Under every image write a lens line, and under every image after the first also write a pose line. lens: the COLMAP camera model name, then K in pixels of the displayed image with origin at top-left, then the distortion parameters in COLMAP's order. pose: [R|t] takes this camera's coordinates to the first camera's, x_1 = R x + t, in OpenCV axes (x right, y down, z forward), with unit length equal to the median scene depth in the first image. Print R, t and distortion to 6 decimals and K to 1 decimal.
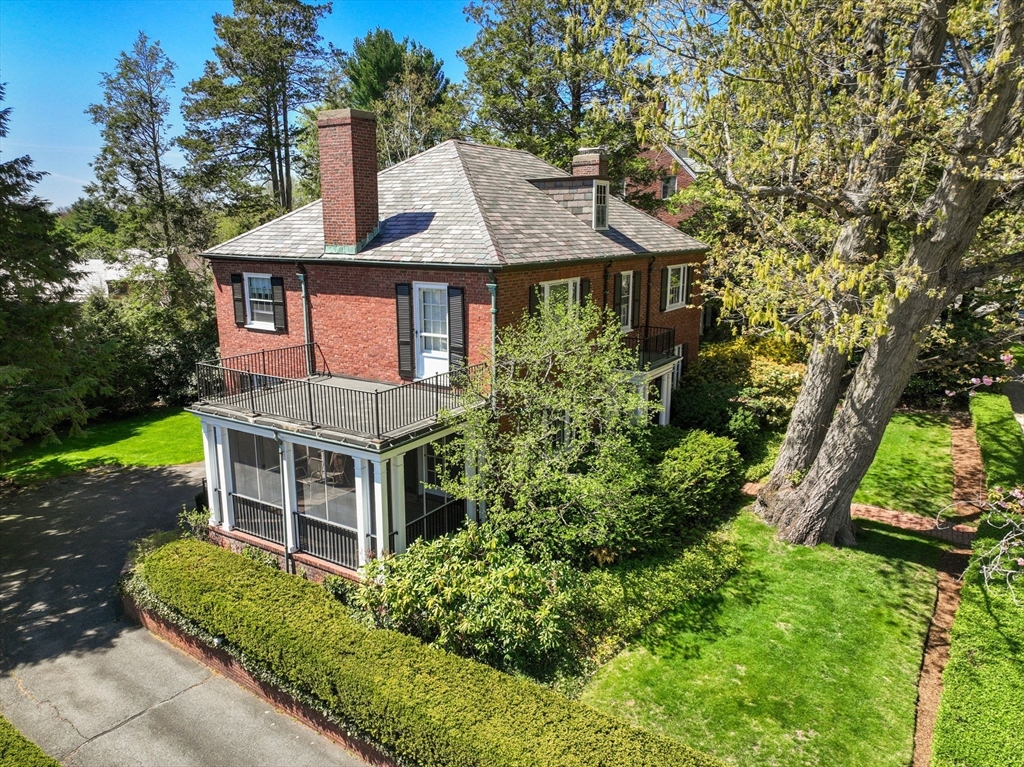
lens RADIAL K [[718.2, 0, 512.2], [0, 718.2, 383.4], [0, 0, 1]] dist [-0.005539, -0.002044]
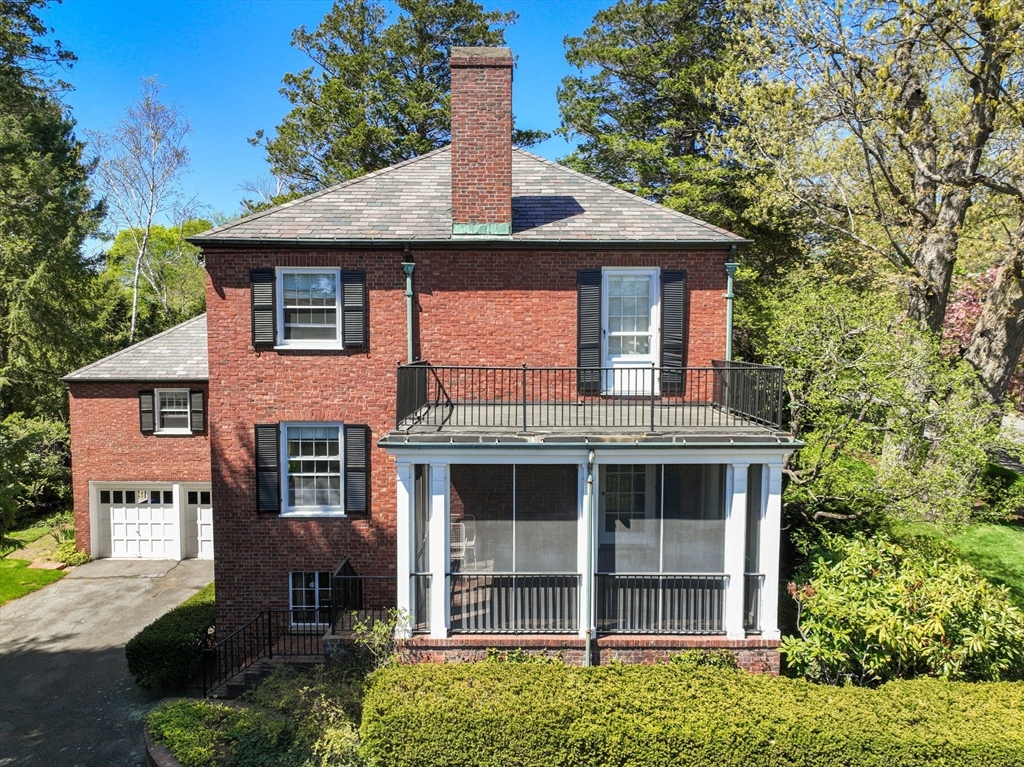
lens RADIAL K [[718.2, 0, 512.2], [0, 718.2, 384.3], [0, 0, 1]] dist [-0.005539, -0.002044]
pose [[0.846234, -0.033287, 0.531771, -0.627379], [0.114922, 0.985958, -0.121163, 0.067772], [-0.520270, 0.163645, 0.838176, 0.395061]]
